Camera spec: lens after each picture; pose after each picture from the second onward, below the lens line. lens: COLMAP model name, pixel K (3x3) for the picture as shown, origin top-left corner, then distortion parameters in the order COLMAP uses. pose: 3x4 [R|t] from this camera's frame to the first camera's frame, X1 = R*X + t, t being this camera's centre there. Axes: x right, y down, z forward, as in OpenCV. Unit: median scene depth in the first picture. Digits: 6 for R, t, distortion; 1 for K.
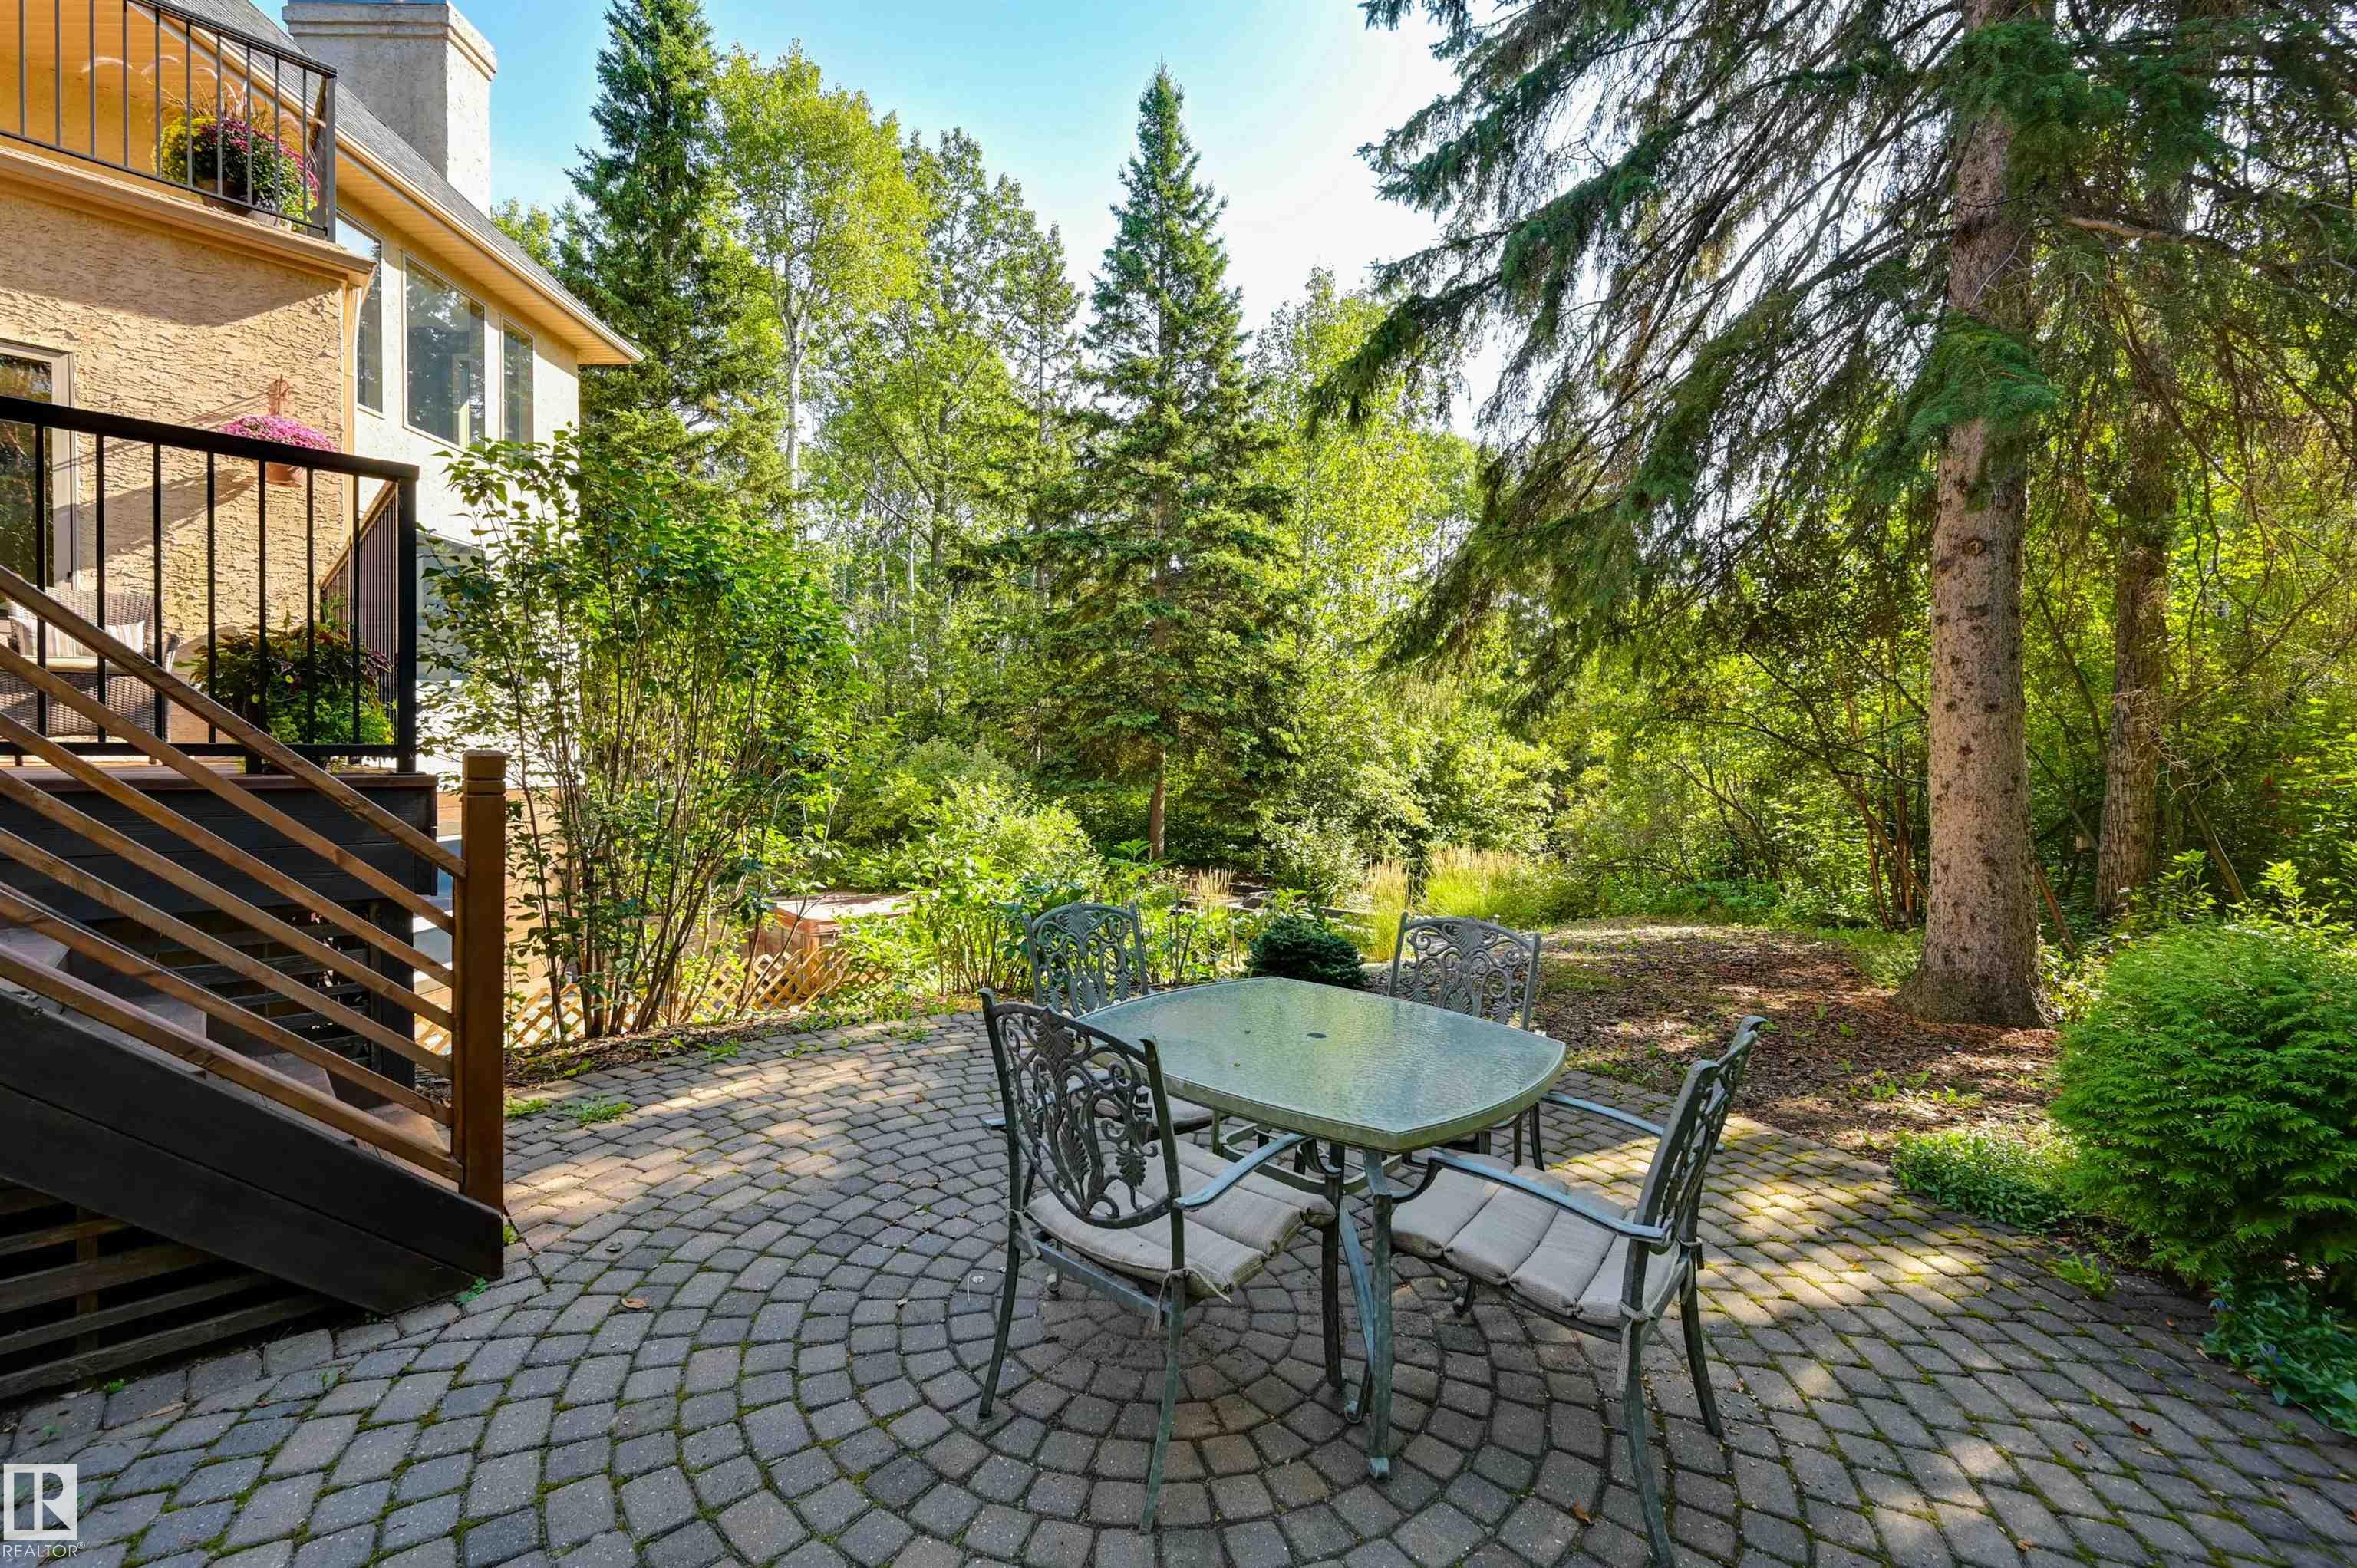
lens RADIAL K [[986.8, 0, 1173.5], [0, 986.8, 771.7], [0, 0, 1]] dist [-0.000353, 0.000397]
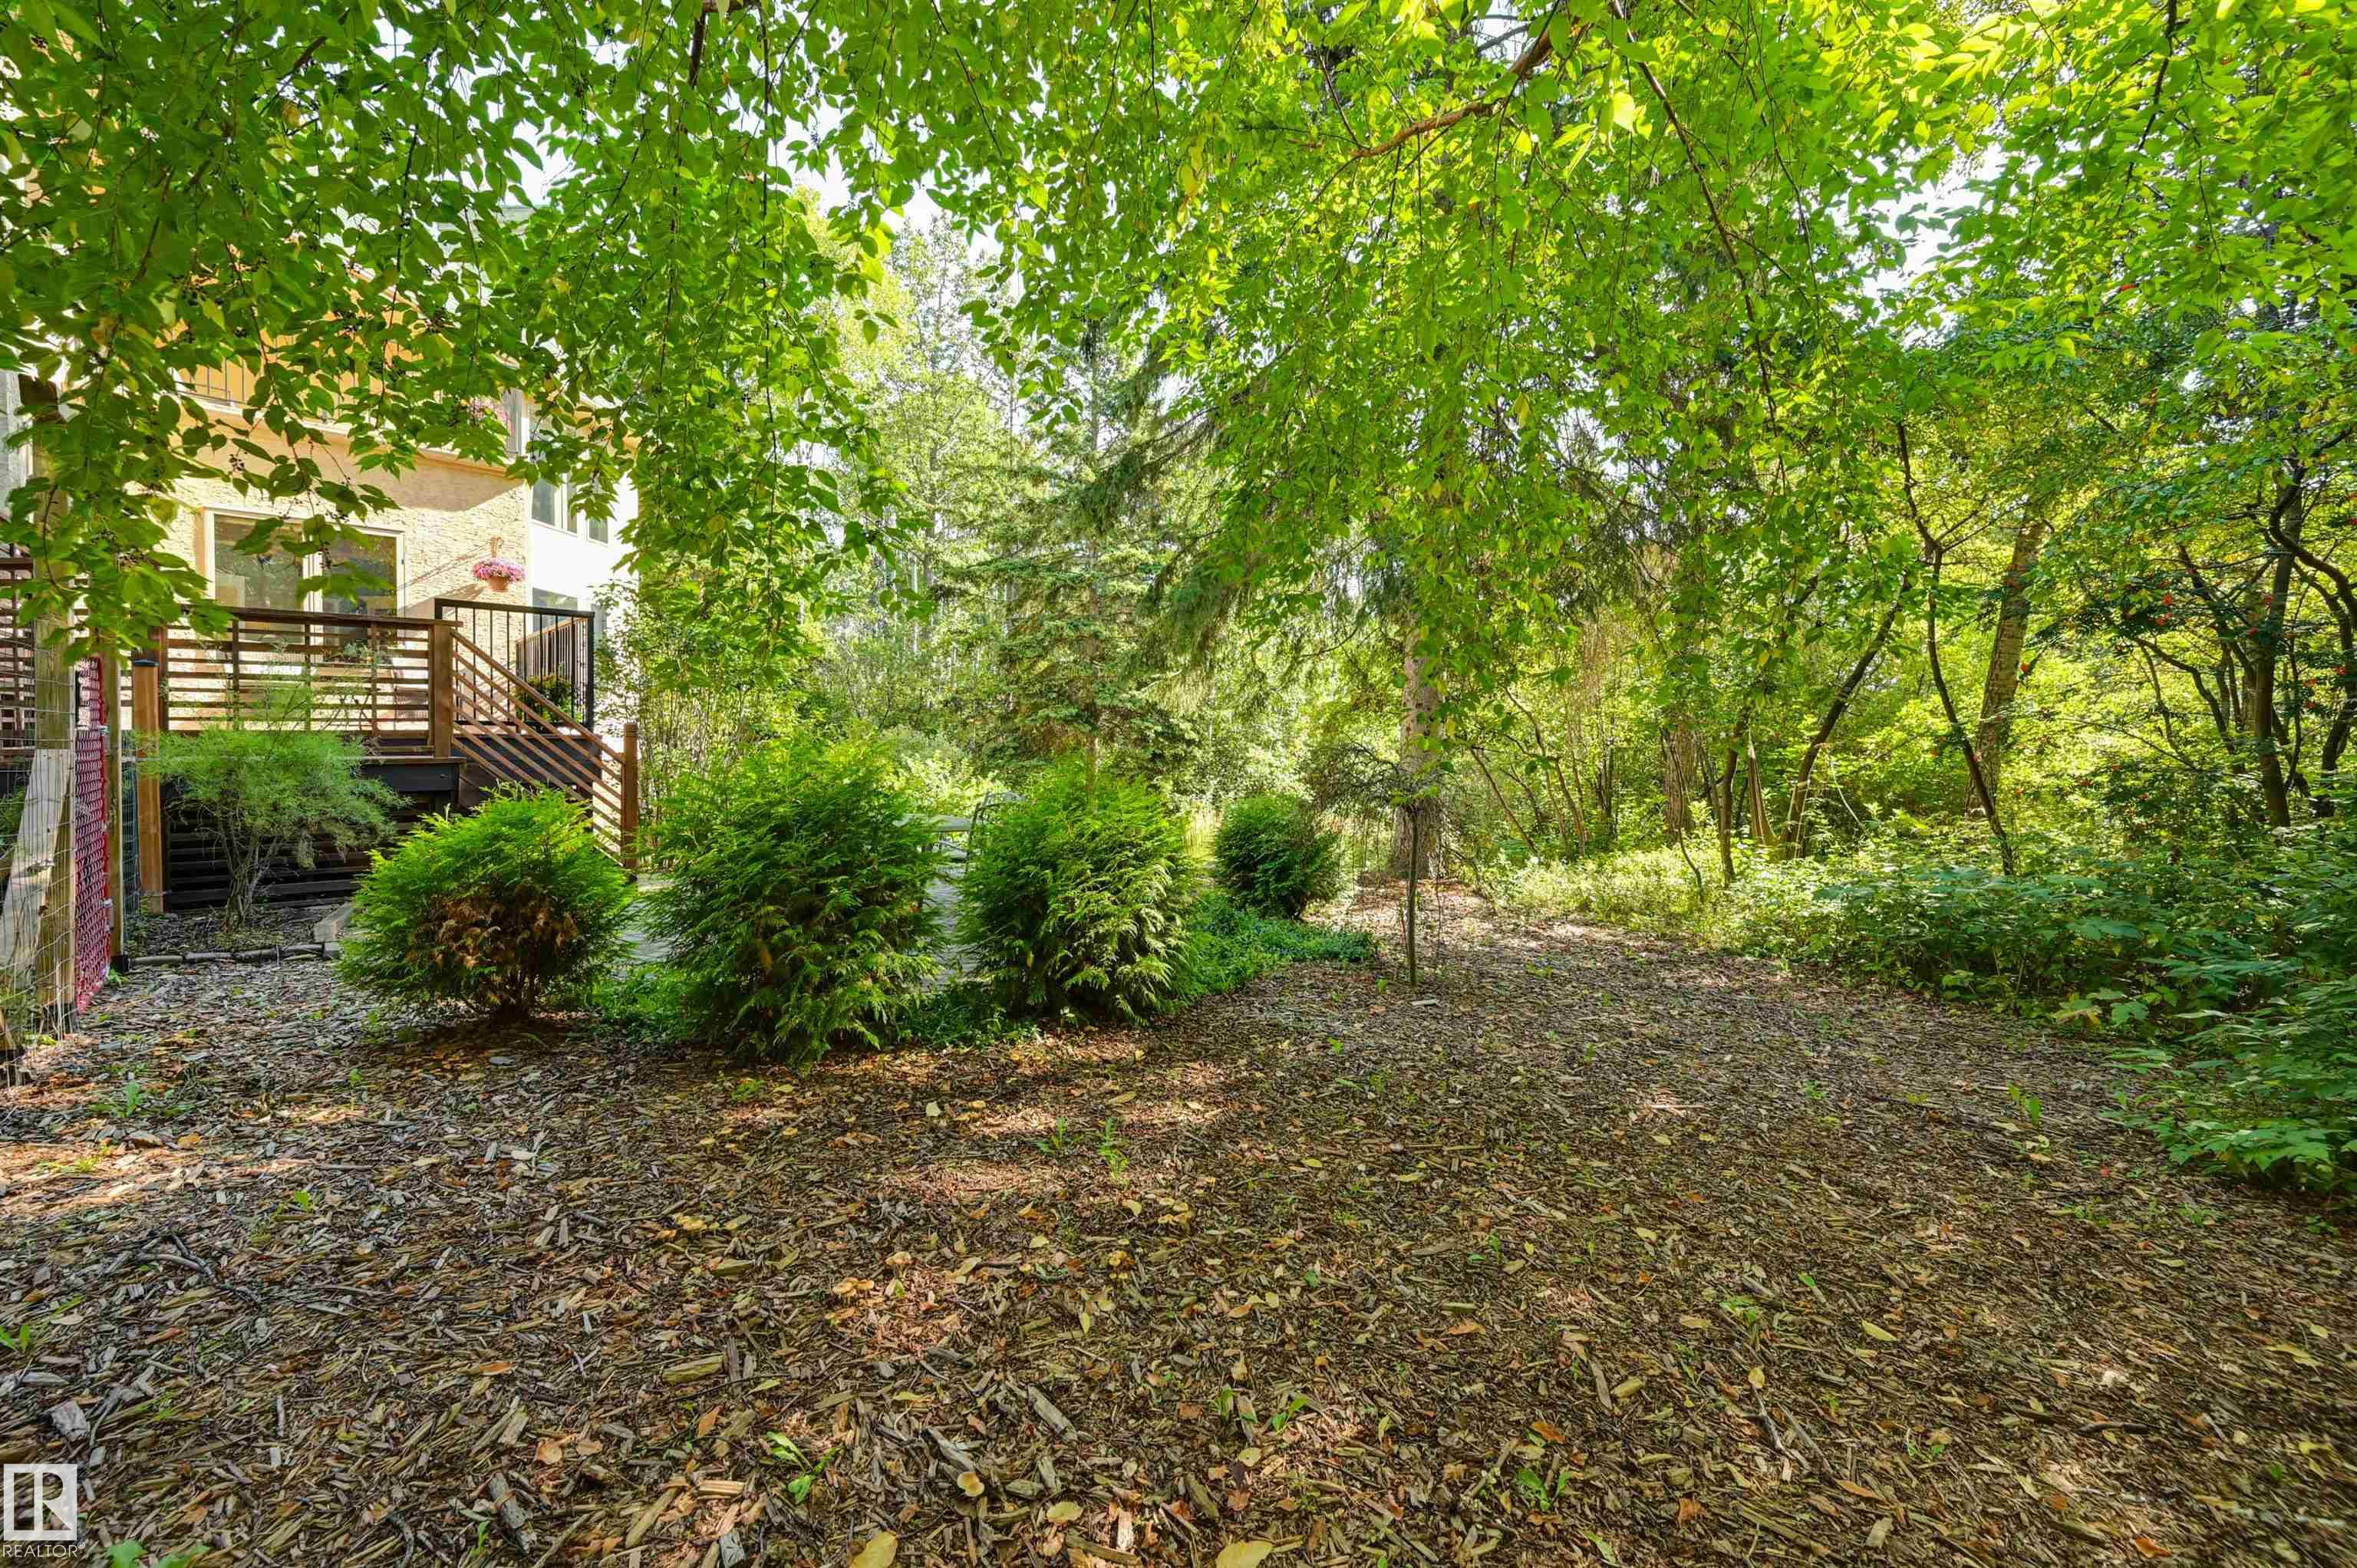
lens RADIAL K [[986.8, 0, 1175.8], [0, 986.8, 777.2], [0, 0, 1]] dist [-0.000353, 0.000397]
pose [[0.999468, 0.001469, -0.032577, 0.168538], [-0.001060, 0.999920, 0.012576, 0.016953], [0.032593, -0.012534, 0.999390, -0.307879]]
